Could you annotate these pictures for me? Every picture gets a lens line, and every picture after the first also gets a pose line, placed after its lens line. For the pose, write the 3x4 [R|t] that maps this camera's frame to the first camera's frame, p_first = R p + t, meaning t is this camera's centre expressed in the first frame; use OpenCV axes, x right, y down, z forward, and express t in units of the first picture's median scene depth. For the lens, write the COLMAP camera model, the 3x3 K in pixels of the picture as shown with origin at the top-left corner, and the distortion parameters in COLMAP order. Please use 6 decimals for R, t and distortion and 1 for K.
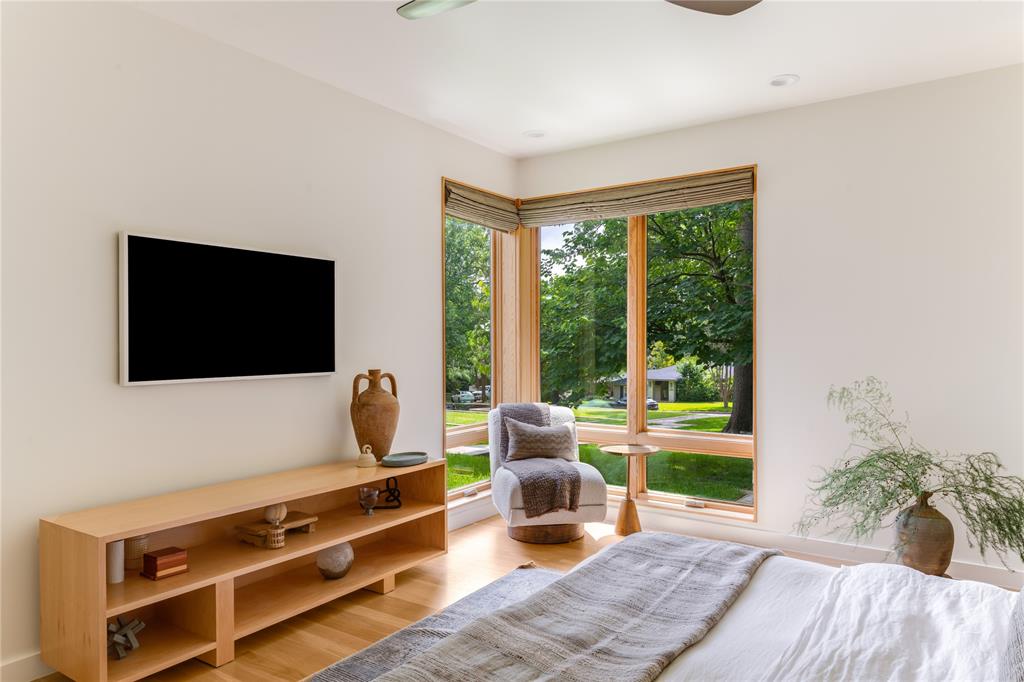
lens RADIAL K [[658.9, 0, 512.0], [0, 658.9, 341.0], [0, 0, 1]] dist [0.006348, -0.000024]
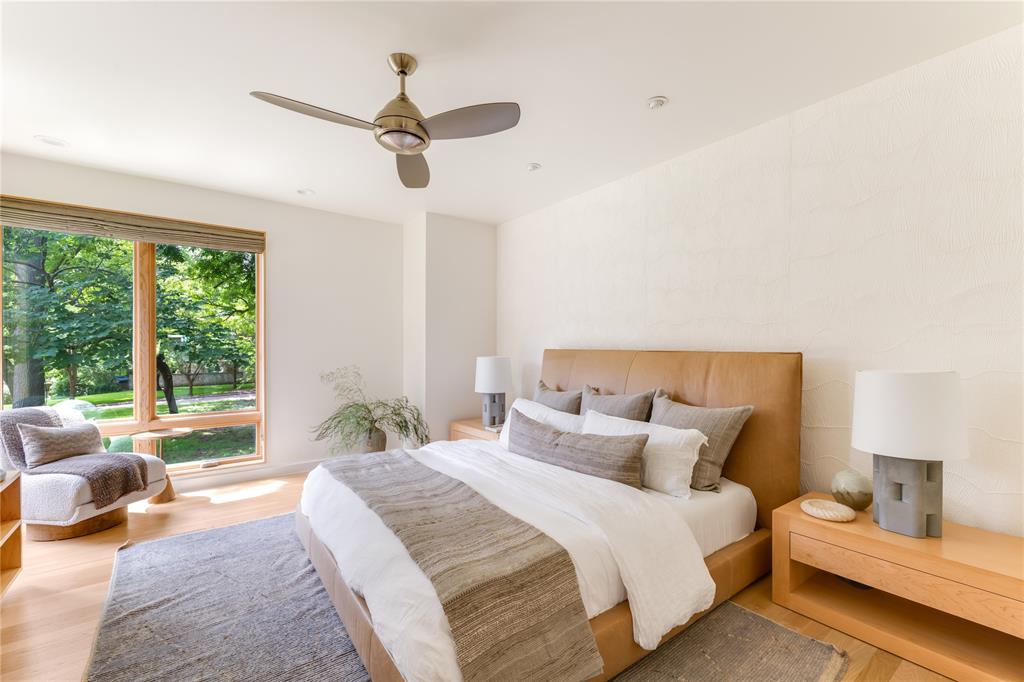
lens RADIAL K [[444.3, 0, 512.0], [0, 444.3, 341.0], [0, 0, 1]] dist [0.000888, 0.000056]
pose [[0.314903, 0.015438, 0.948998, -0.456355], [-0.007078, 0.999878, -0.013917, -0.001640], [-0.949097, -0.002334, 0.314974, 0.127358]]
